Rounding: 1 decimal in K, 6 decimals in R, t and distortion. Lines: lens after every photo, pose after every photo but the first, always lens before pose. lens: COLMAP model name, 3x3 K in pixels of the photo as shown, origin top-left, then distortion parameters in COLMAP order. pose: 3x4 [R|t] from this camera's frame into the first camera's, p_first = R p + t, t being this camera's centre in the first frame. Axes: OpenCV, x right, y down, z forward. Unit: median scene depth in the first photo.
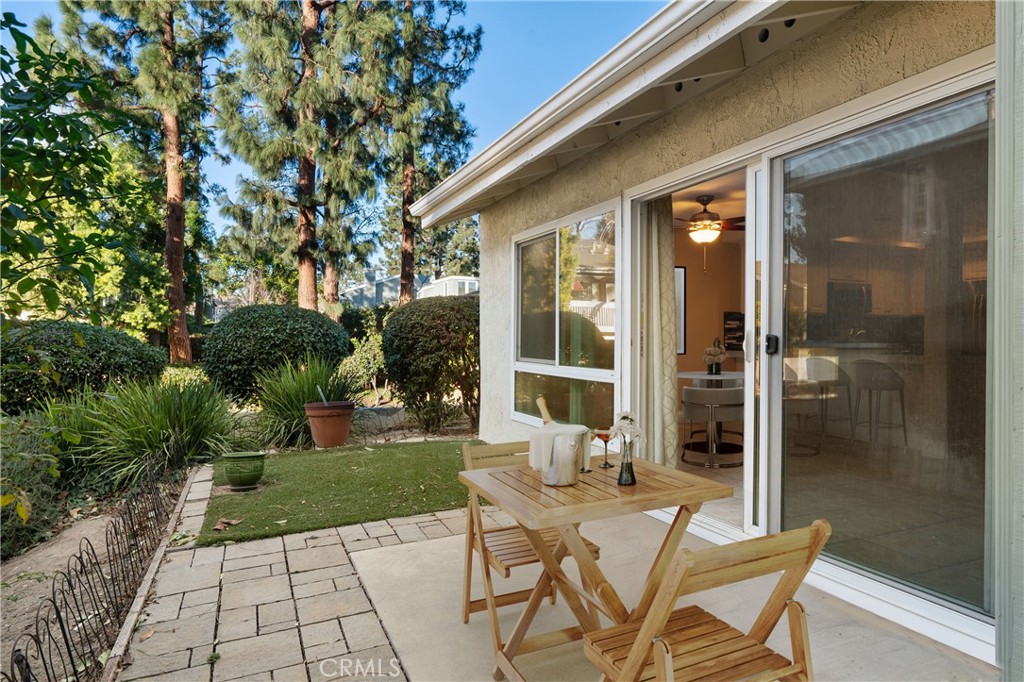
lens RADIAL K [[592.3, 0, 512.0], [0, 592.3, 341.0], [0, 0, 1]] dist [0.004688, 0.001195]
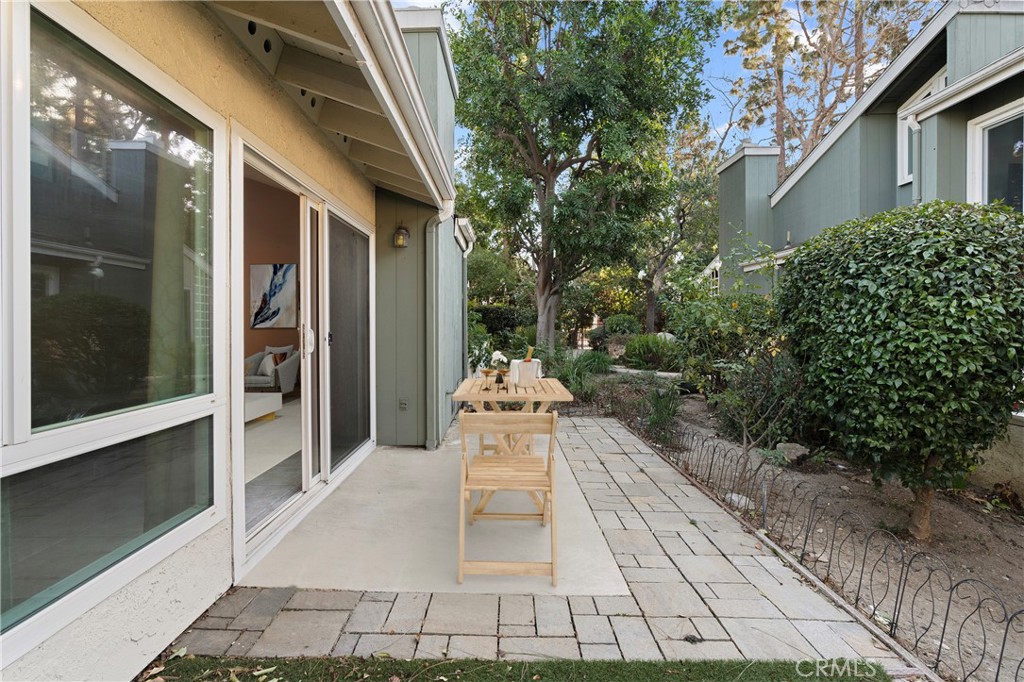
lens RADIAL K [[499.5, 0, 512.0], [0, 499.5, 341.0], [0, 0, 1]] dist [-0.011047, 0.000025]
pose [[-0.920918, -0.011890, 0.389575, -0.387131], [-0.000215, 0.999550, 0.029998, -0.023039], [-0.389757, 0.027542, -0.920506, 1.693115]]
